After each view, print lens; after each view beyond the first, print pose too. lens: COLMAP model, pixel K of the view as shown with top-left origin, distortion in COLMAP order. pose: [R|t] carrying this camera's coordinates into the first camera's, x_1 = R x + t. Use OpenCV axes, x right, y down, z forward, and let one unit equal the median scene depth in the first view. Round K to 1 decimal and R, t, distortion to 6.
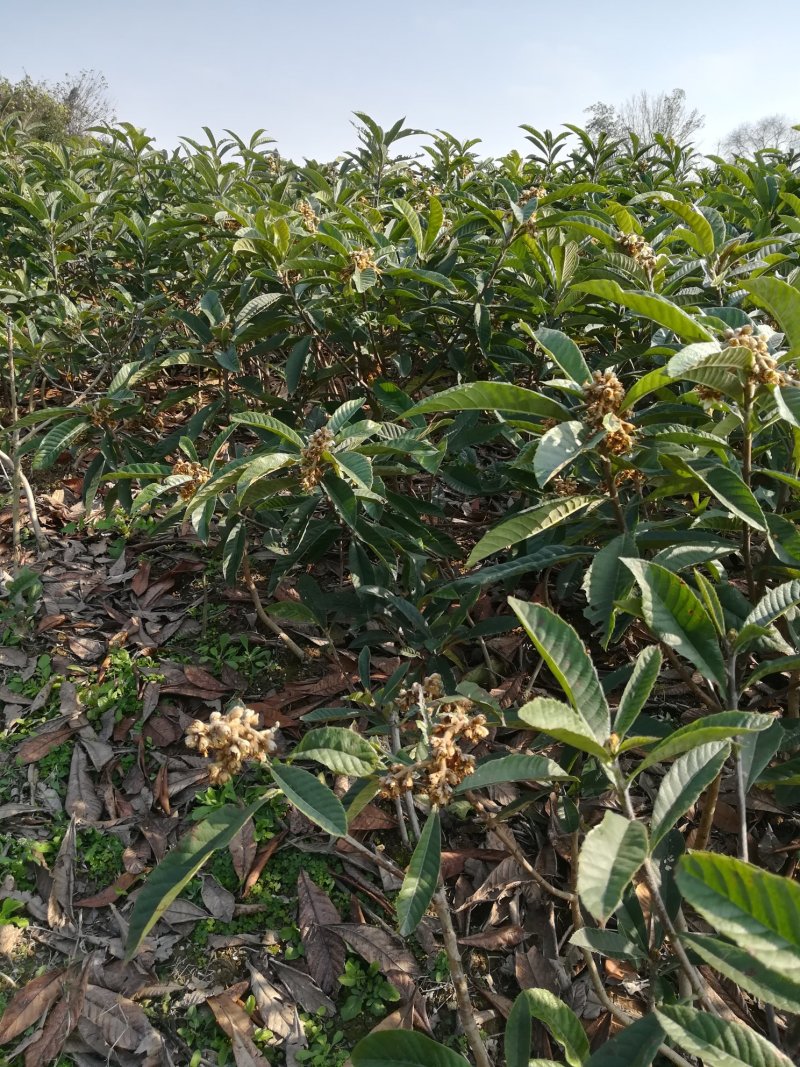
lens RADIAL K [[825.8, 0, 405.4], [0, 825.8, 531.7], [0, 0, 1]] dist [0.028040, -0.053369]
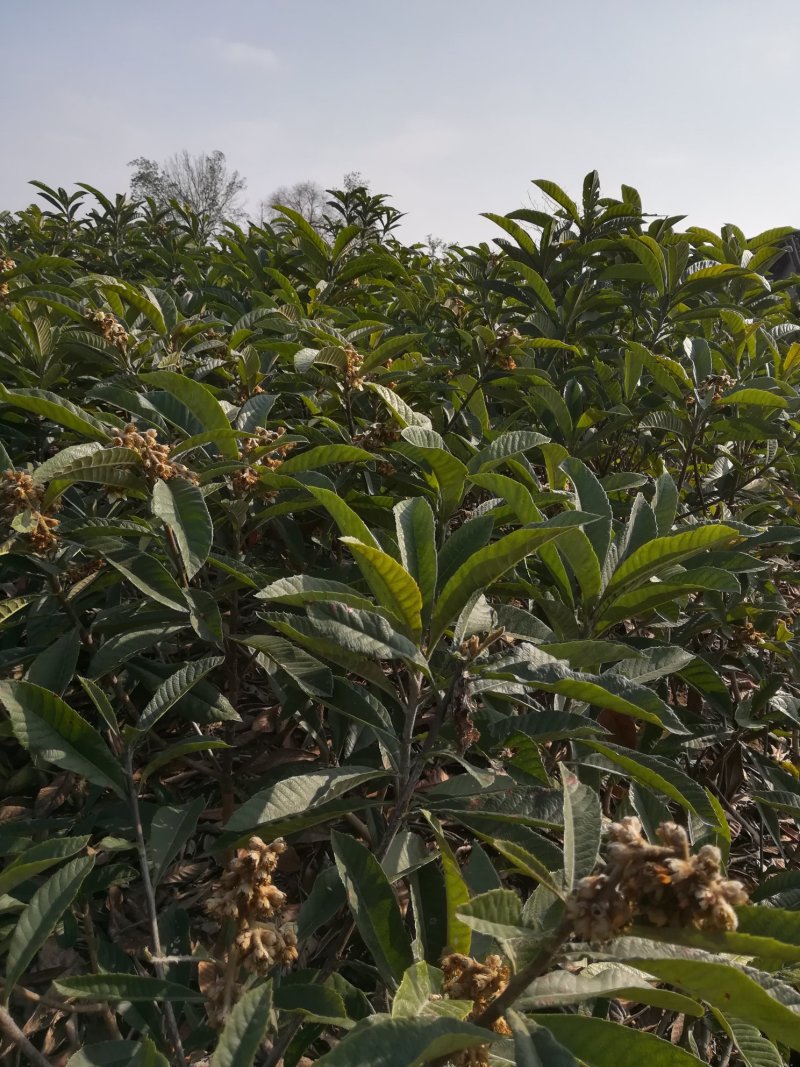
lens RADIAL K [[825.8, 0, 405.4], [0, 825.8, 531.7], [0, 0, 1]] dist [0.028040, -0.053369]
pose [[0.884078, -0.117205, 0.452403, 0.098066], [0.141884, 0.989663, -0.020873, -0.018492], [-0.445280, 0.082642, 0.891569, -0.029586]]
